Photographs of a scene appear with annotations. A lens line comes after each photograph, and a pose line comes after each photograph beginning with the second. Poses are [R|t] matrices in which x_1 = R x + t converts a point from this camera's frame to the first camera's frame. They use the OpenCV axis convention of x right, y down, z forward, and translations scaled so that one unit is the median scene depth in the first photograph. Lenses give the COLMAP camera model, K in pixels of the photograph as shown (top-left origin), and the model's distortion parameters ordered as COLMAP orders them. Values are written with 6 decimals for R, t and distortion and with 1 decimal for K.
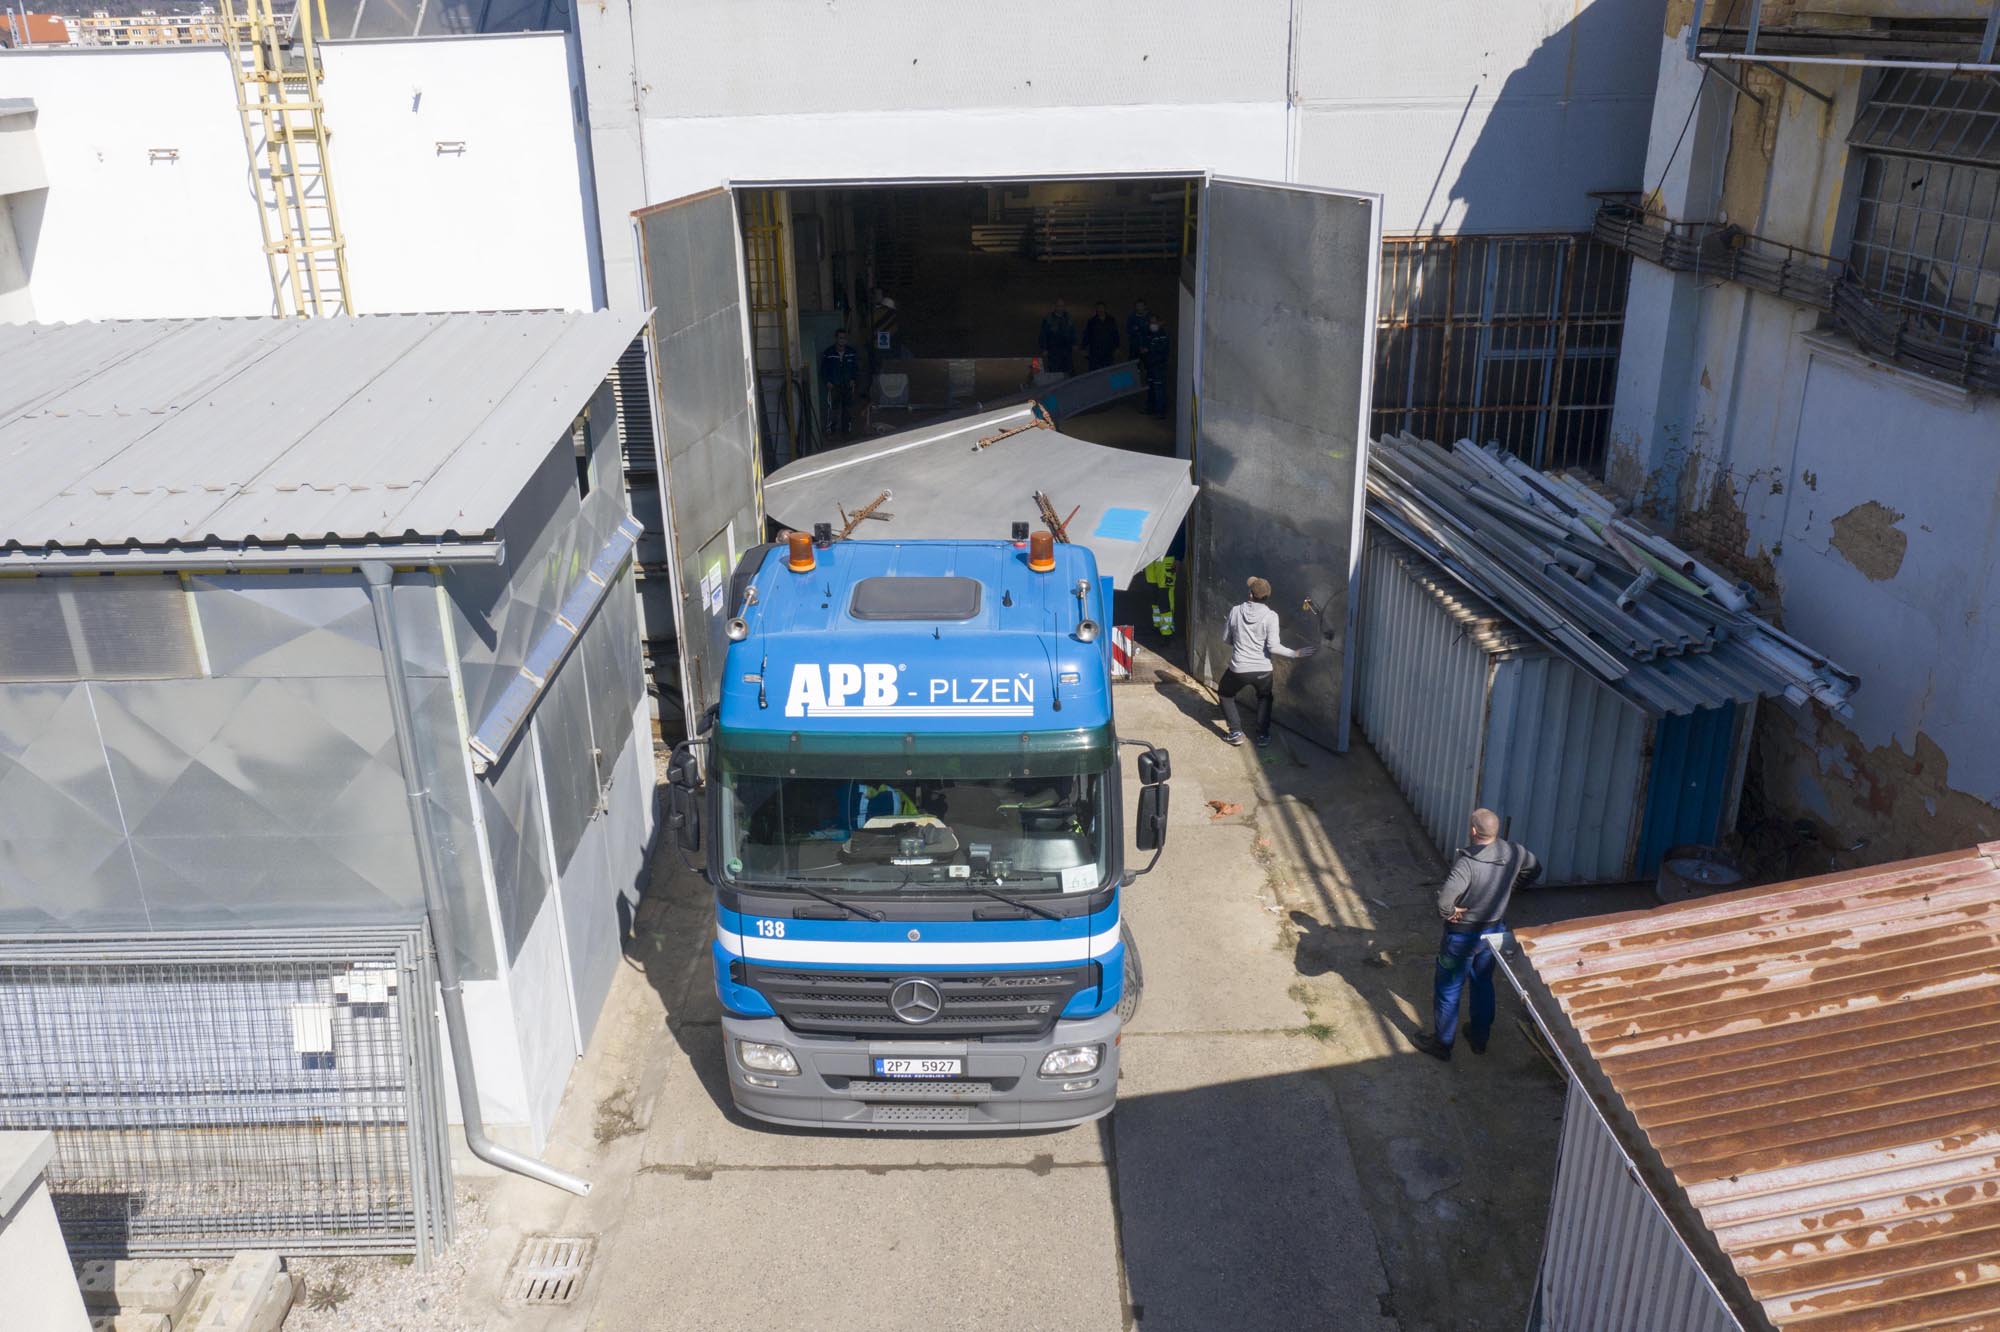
lens RADIAL K [[1574.3, 0, 992.7], [0, 1574.3, 670.2], [0, 0, 1]] dist [-0.015783, 0.004297]
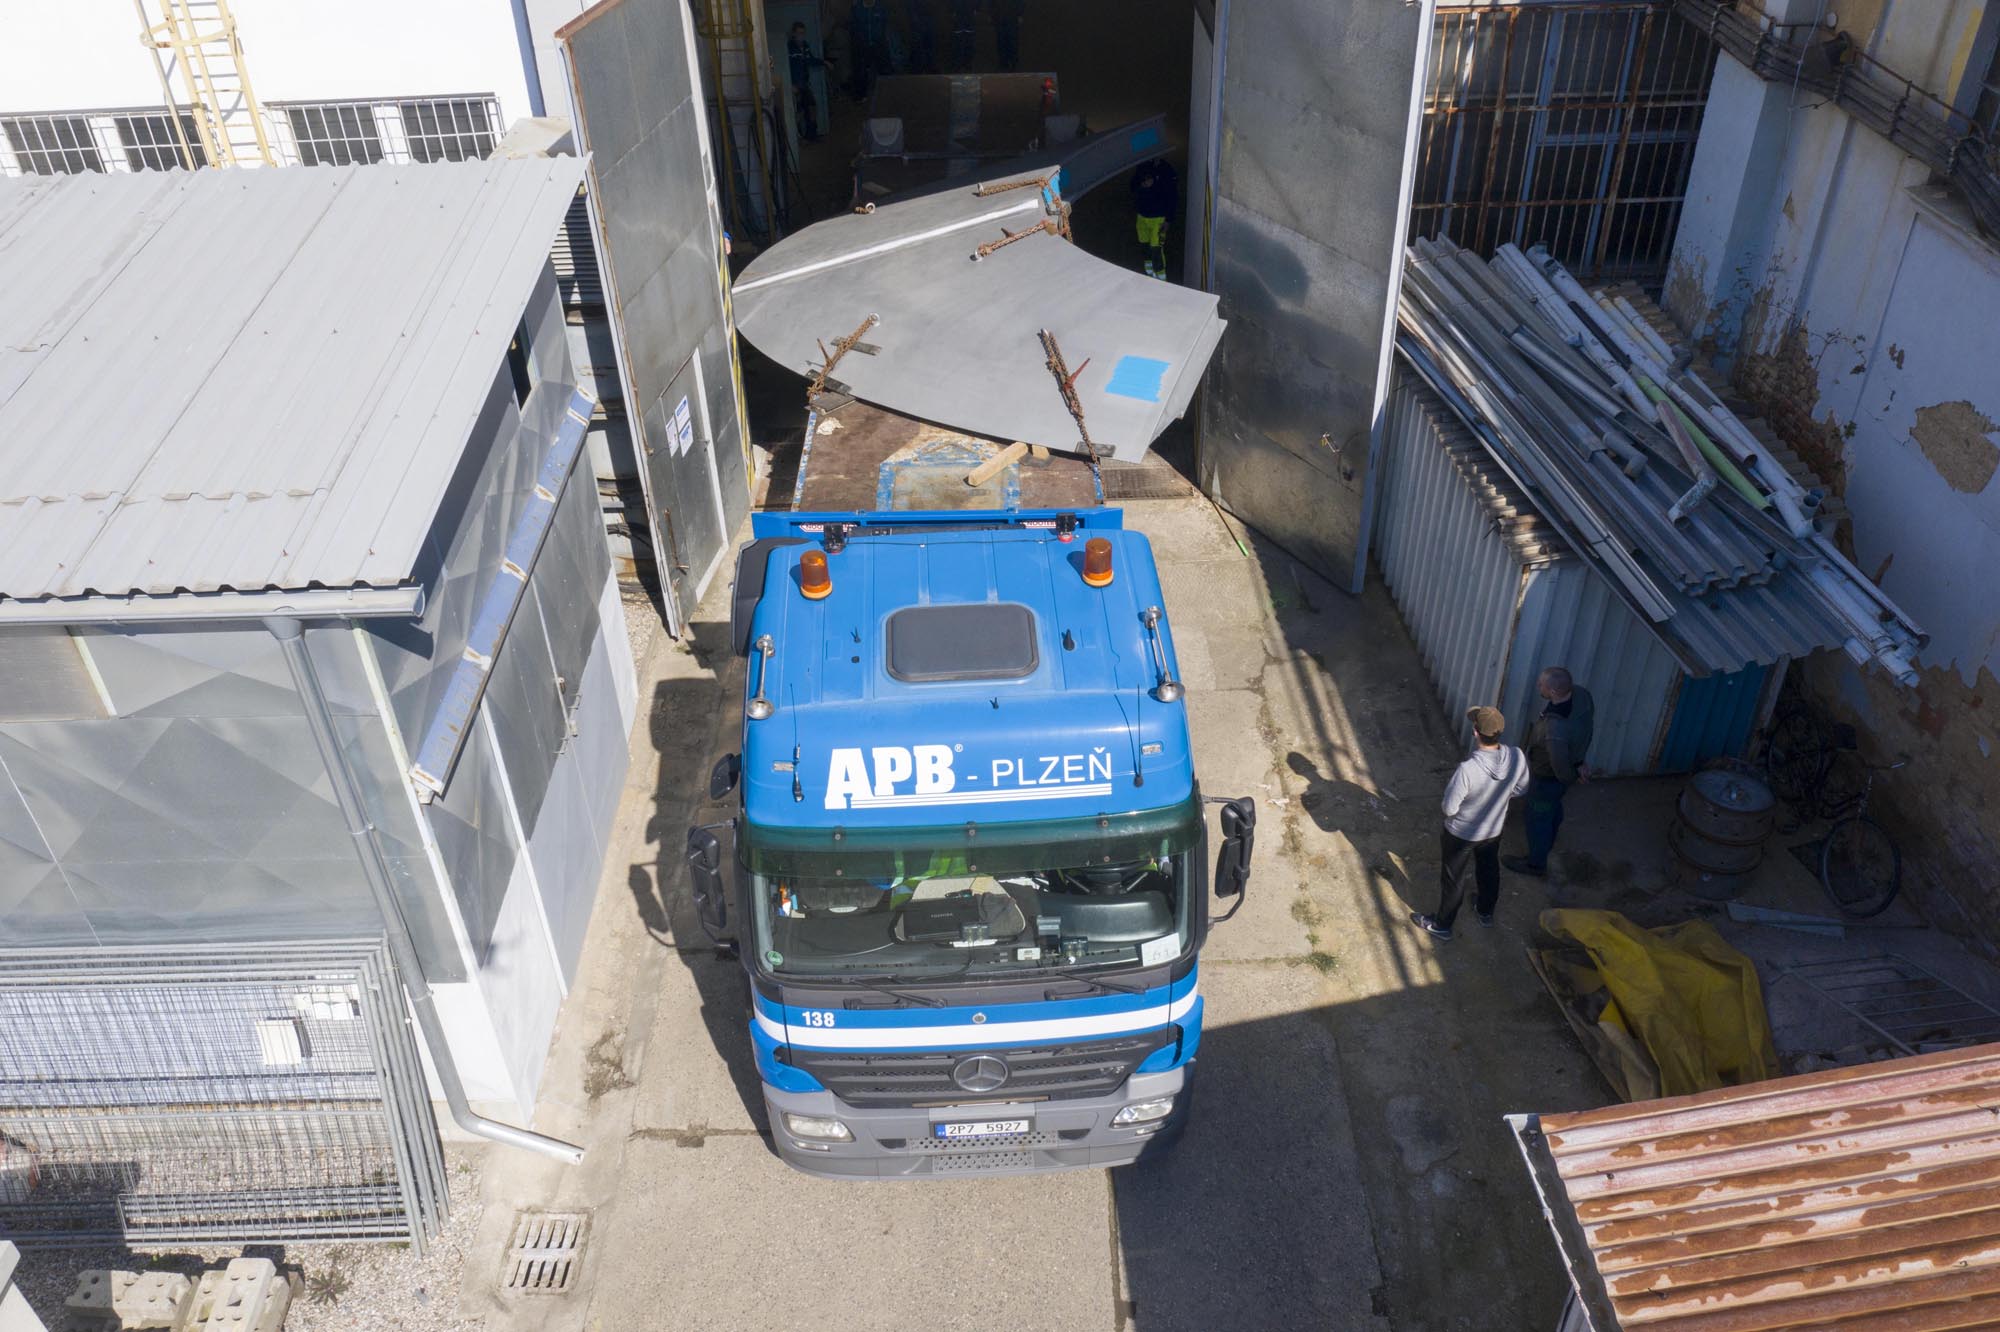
lens RADIAL K [[1574.3, 0, 992.3], [0, 1574.3, 668.9], [0, 0, 1]] dist [-0.015783, 0.004297]
pose [[0.999947, -0.009488, -0.003943, 0.009040], [0.010166, 0.969272, 0.245782, -0.184331], [0.001490, -0.245809, 0.969317, 0.097755]]
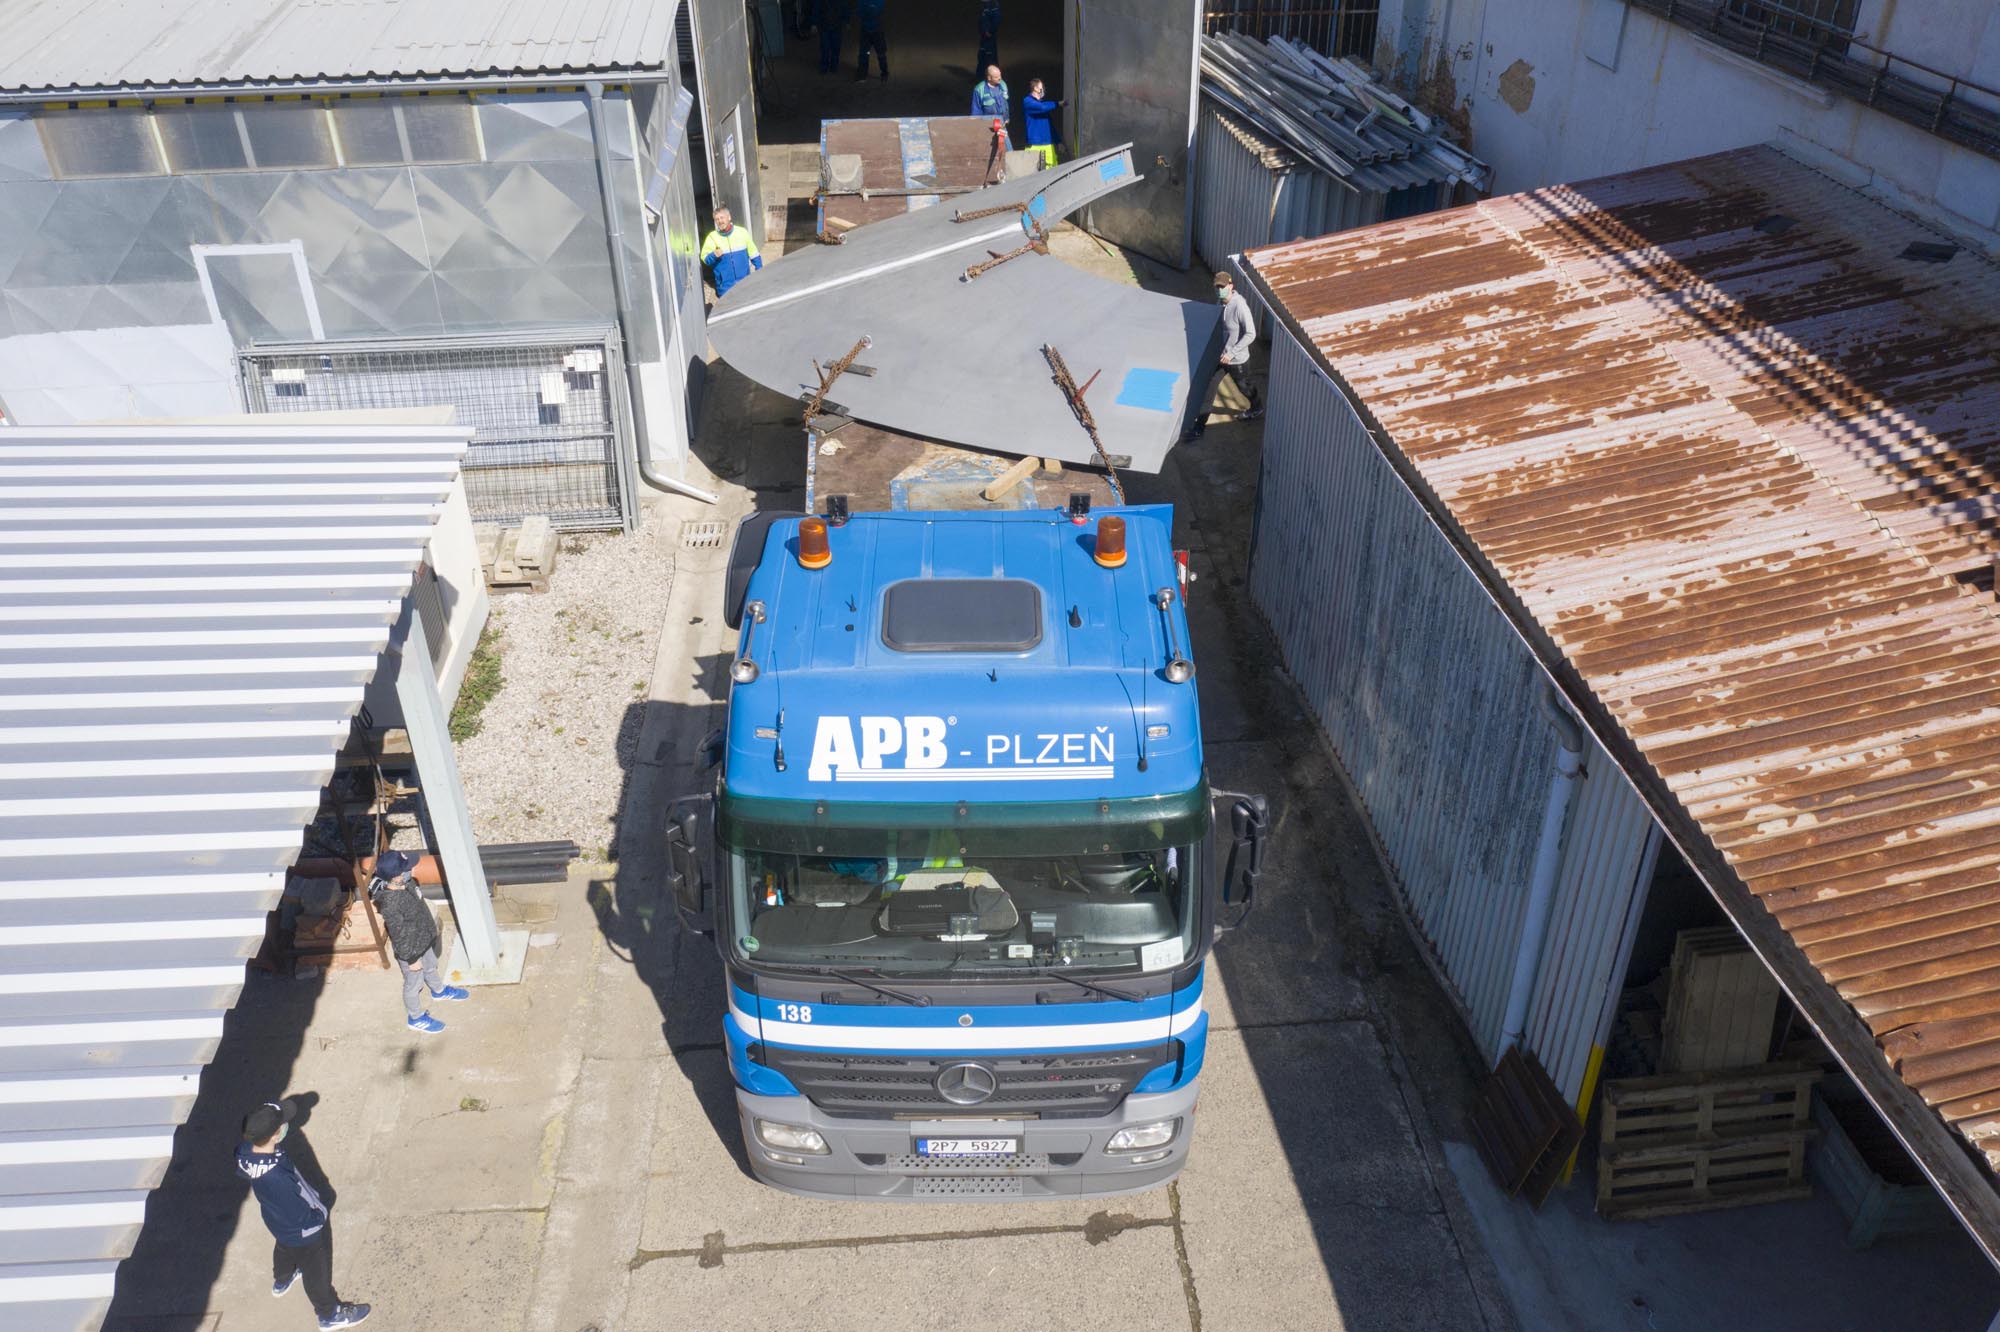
lens RADIAL K [[1574.3, 0, 992.3], [0, 1574.3, 667.6], [0, 0, 1]] dist [-0.015783, 0.004297]
pose [[0.997146, -0.035761, 0.066486, -0.075297], [0.022285, 0.980877, 0.193350, 0.166919], [-0.072129, -0.191316, 0.978875, -0.575056]]
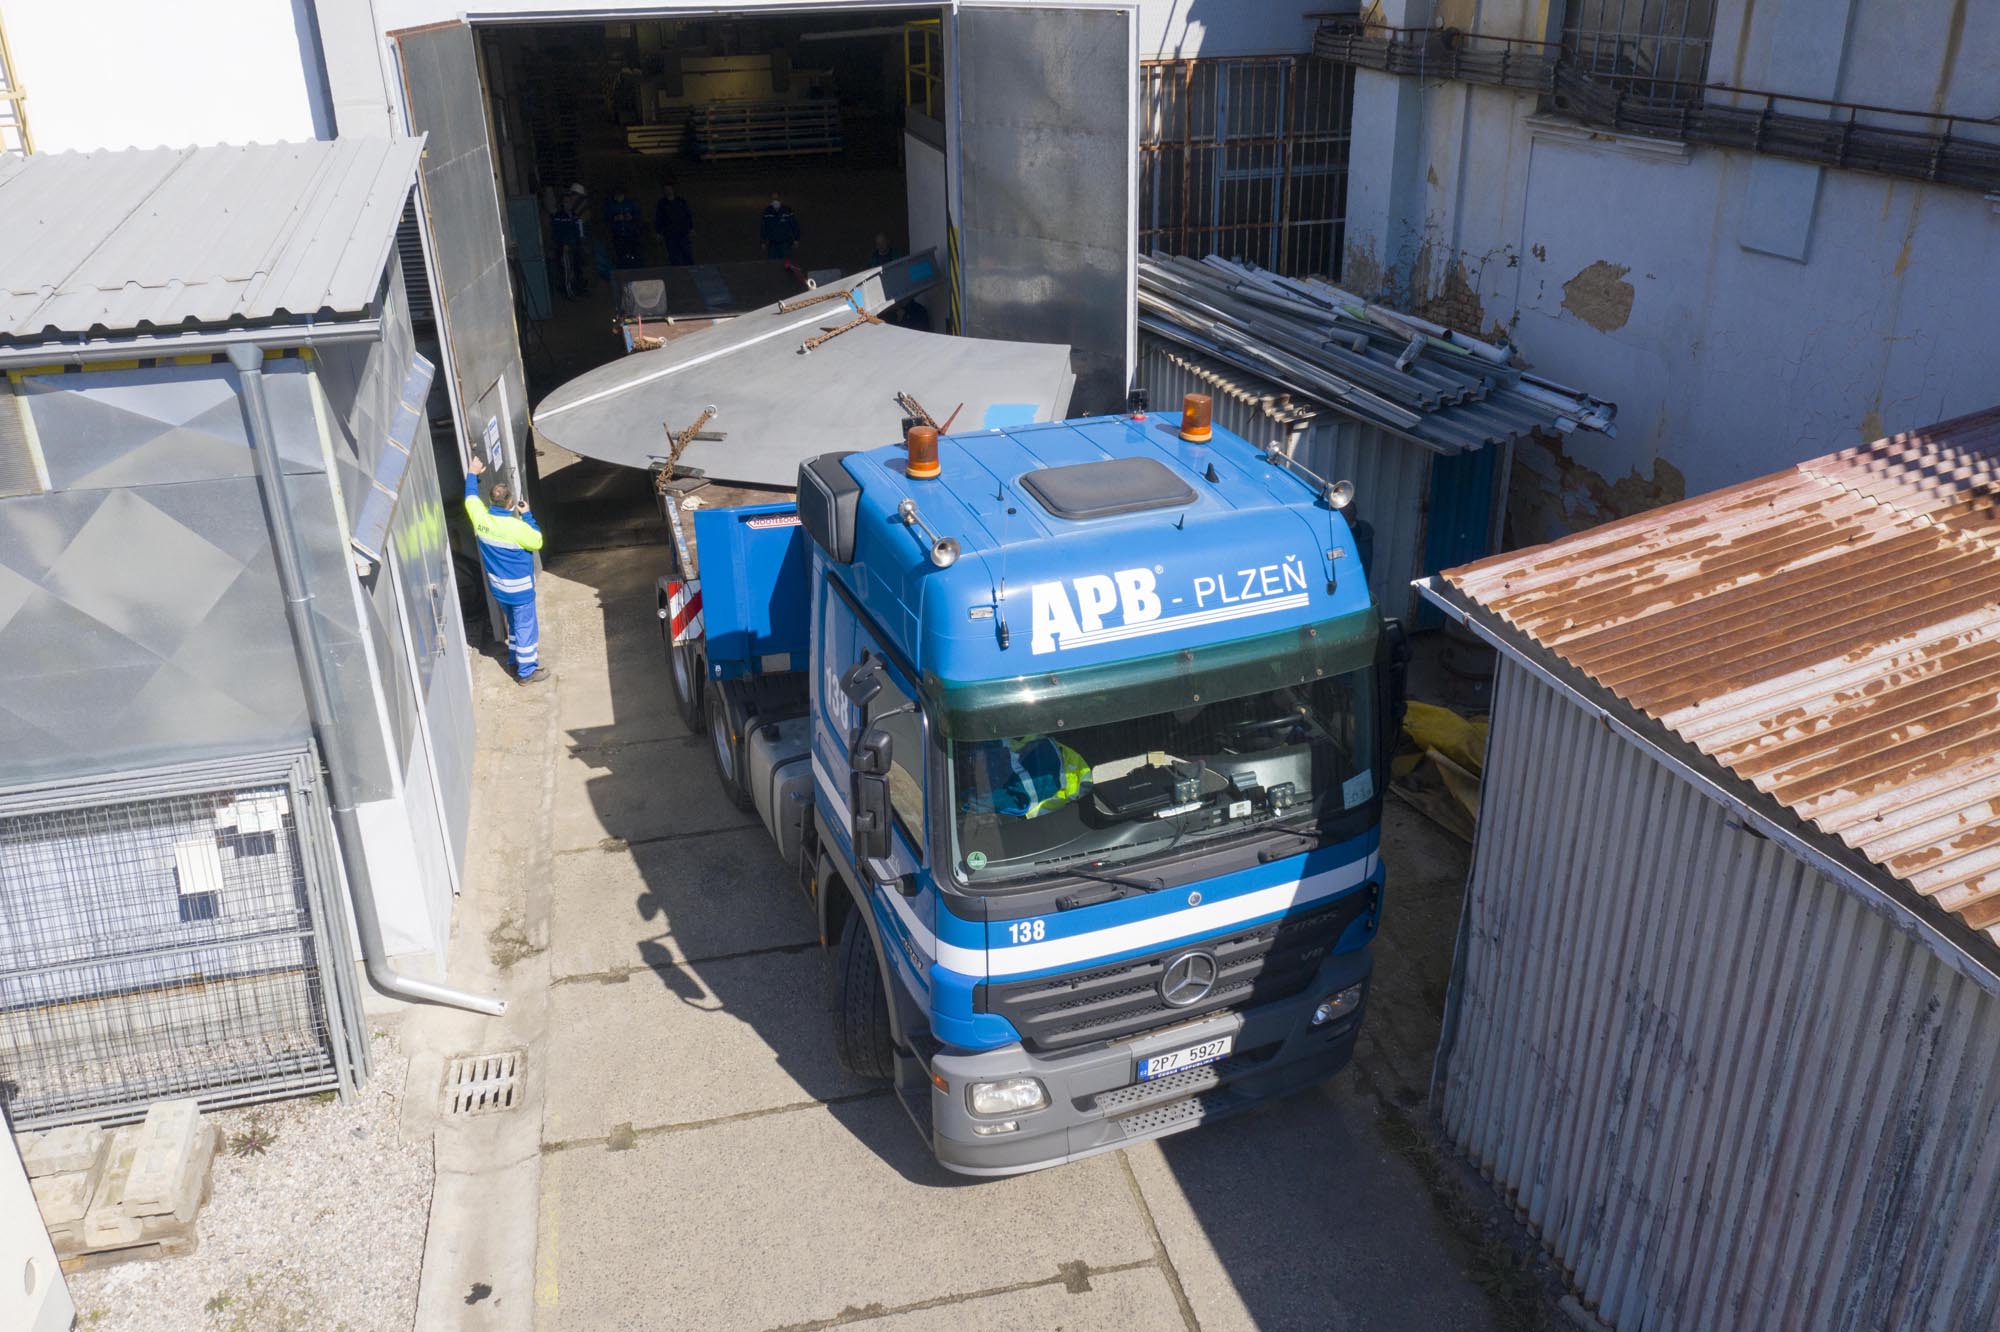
lens RADIAL K [[1574.3, 0, 992.0], [0, 1574.3, 668.1], [0, 0, 1]] dist [-0.015783, 0.004297]
pose [[0.972806, -0.100054, 0.208895, -0.125777], [0.091400, 0.994523, 0.050702, 0.085176], [-0.212824, -0.030230, 0.976623, -0.014197]]
